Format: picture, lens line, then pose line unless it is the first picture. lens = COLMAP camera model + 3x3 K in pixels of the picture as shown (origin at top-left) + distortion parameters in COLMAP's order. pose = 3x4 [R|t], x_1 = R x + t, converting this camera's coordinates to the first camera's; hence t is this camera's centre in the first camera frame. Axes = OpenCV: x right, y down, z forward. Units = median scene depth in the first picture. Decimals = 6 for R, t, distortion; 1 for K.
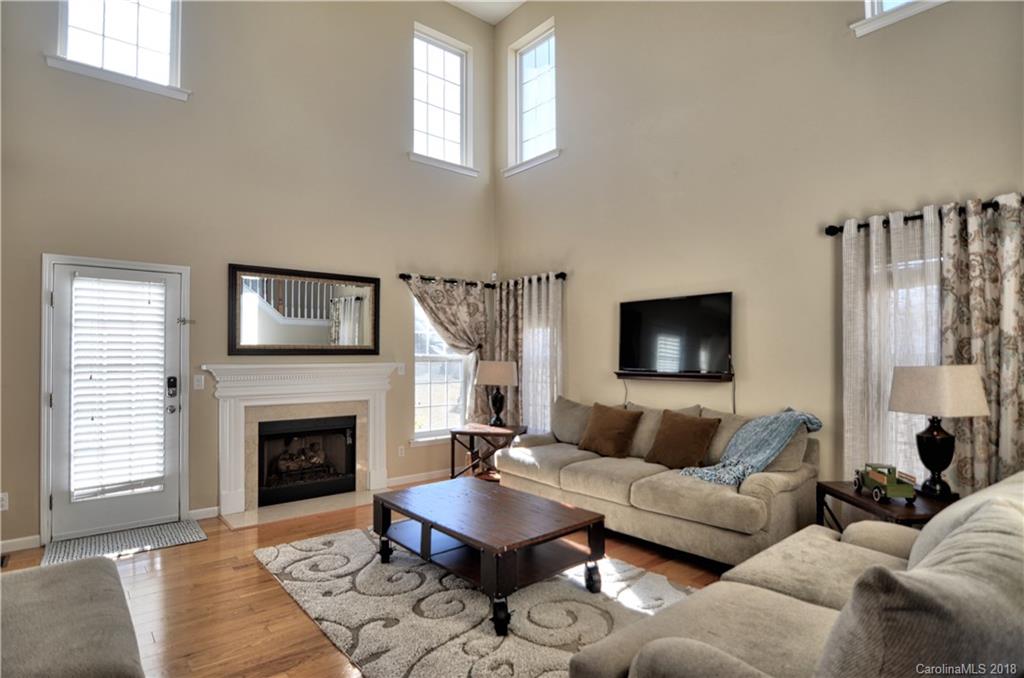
lens RADIAL K [[534.9, 0, 521.2], [0, 534.9, 344.2], [0, 0, 1]] dist [-0.001511, -0.015980]
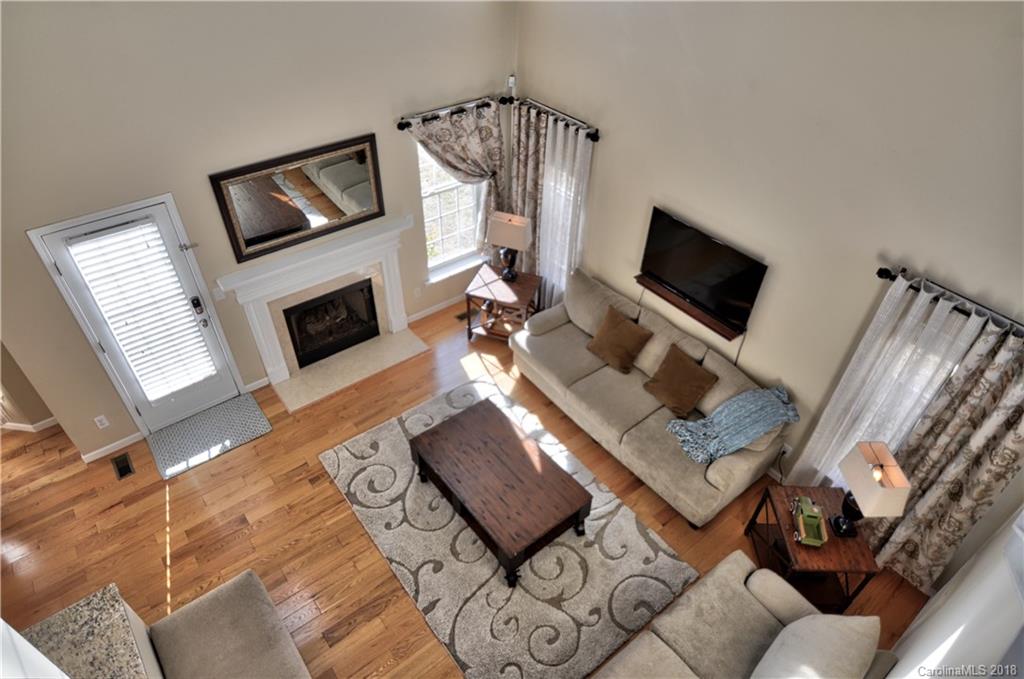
lens RADIAL K [[622.0, 0, 513.9], [0, 622.0, 347.4], [0, 0, 1]] dist [0.012528, -0.027135]
pose [[0.998688, 0.046616, -0.021193, -0.013608], [-0.020047, 0.736742, 0.675877, -0.643540], [0.047120, -0.674565, 0.736710, 0.082370]]
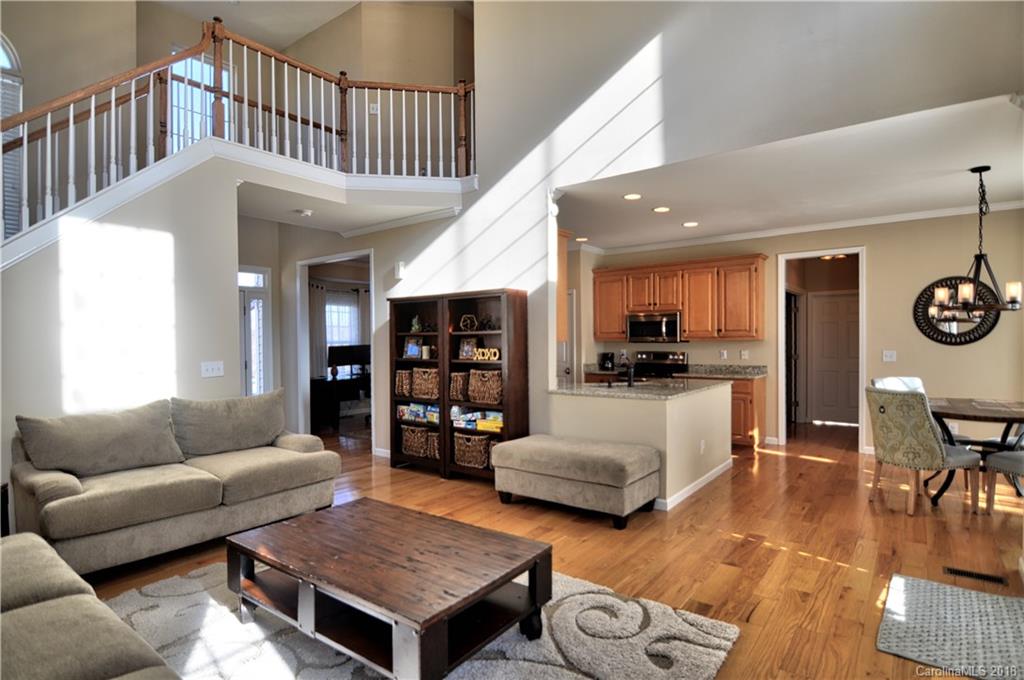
lens RADIAL K [[534.9, 0, 521.2], [0, 534.9, 345.2], [0, 0, 1]] dist [-0.001511, -0.015980]
pose [[-0.978137, 0.014530, -0.207453, -0.078231], [0.016768, 0.999819, -0.009031, 0.026752], [0.207284, -0.012312, -0.978203, 1.268197]]
